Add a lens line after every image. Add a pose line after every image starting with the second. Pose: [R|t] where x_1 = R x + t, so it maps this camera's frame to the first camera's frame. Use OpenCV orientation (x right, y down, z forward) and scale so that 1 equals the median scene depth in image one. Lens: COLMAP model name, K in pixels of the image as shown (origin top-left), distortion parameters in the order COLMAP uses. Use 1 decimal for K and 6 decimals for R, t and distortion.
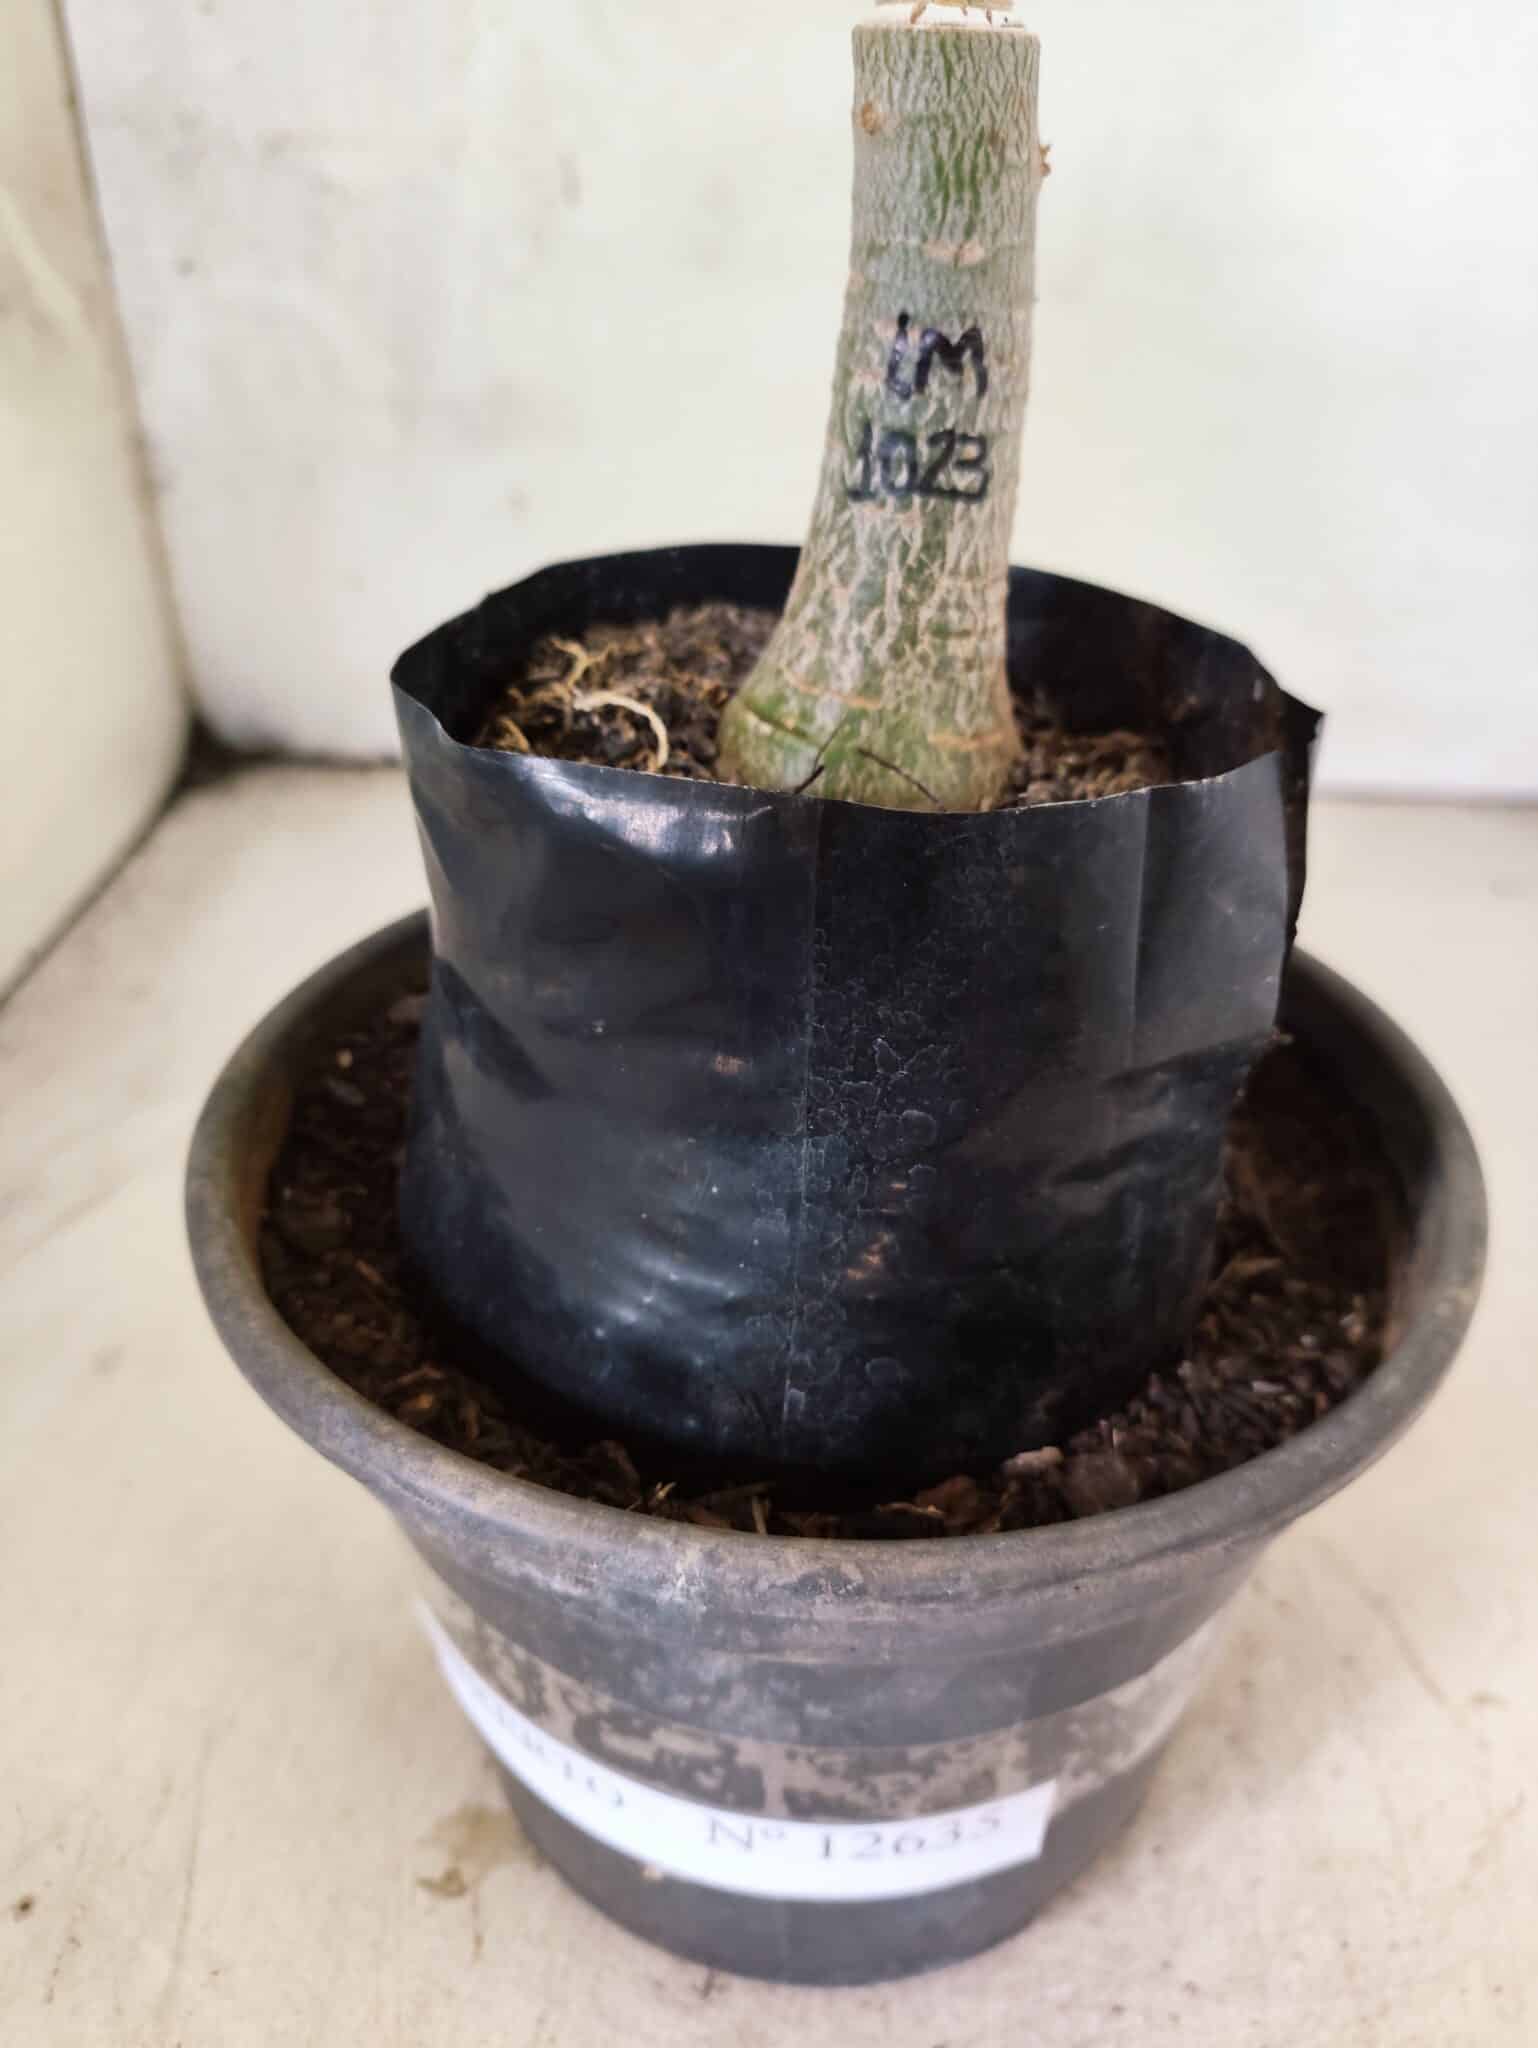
lens RADIAL K [[1565.6, 0, 772.4], [0, 1565.6, 1060.1], [0, 0, 1]] dist [0.032973, -0.075705]
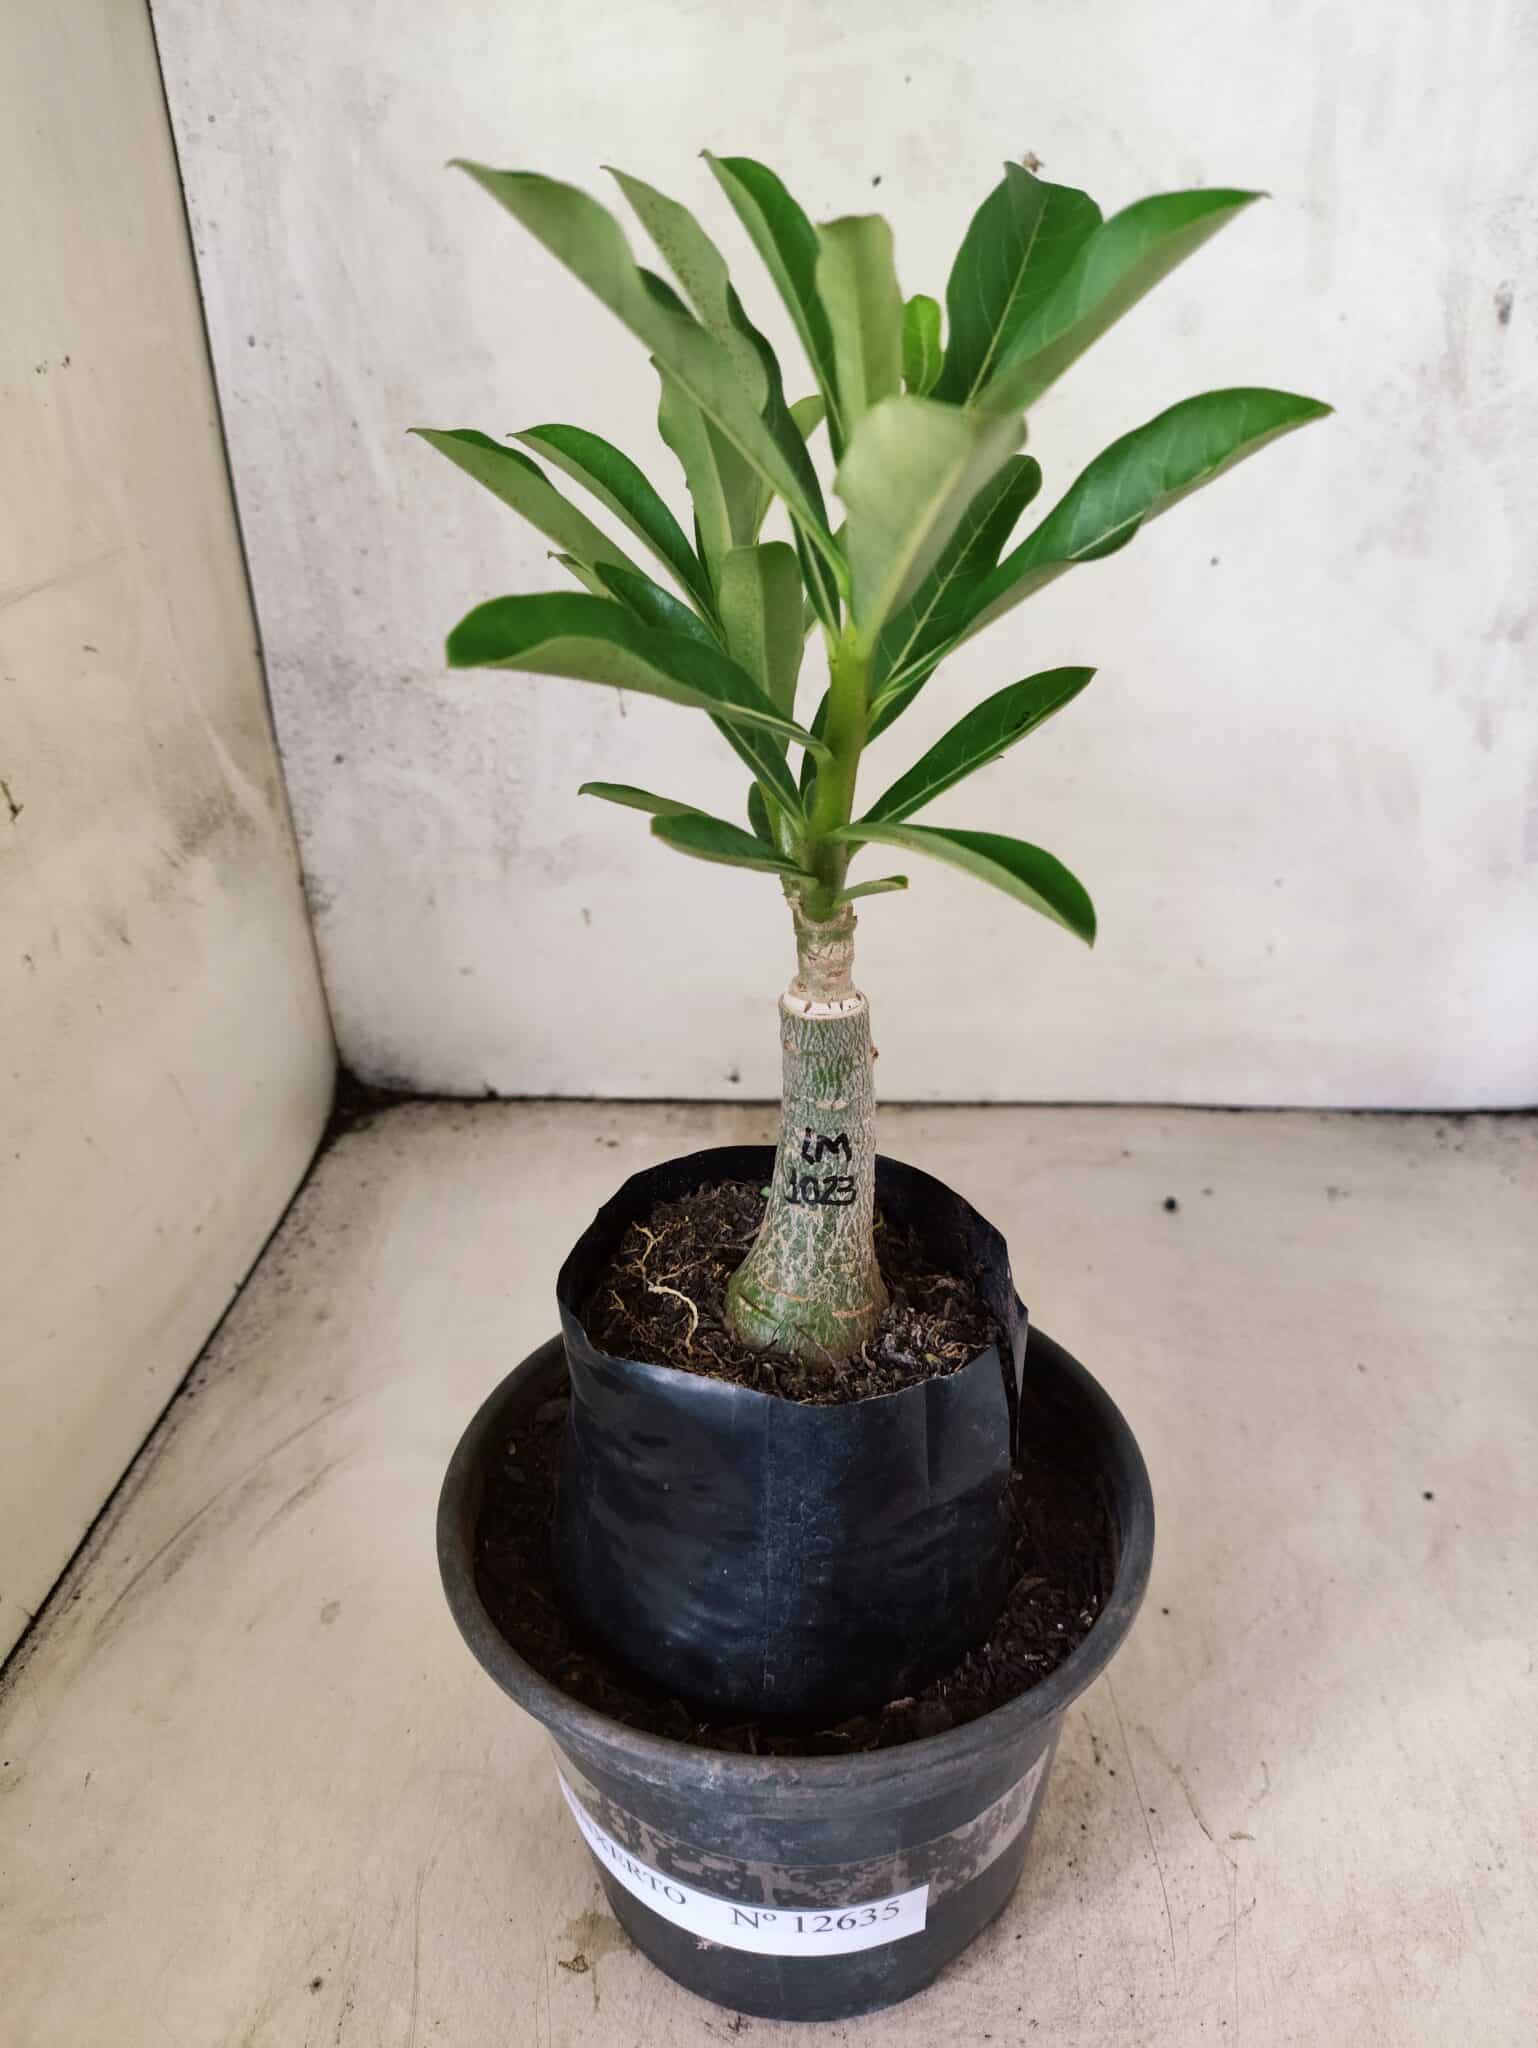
lens RADIAL K [[1565.6, 0, 775.3], [0, 1565.6, 1028.2], [0, 0, 1]] dist [0.032973, -0.075705]
pose [[0.999402, -0.027434, -0.021037, 0.059543], [0.025167, 0.994532, -0.101357, -0.272499], [0.023703, 0.100767, 0.994628, -0.717382]]
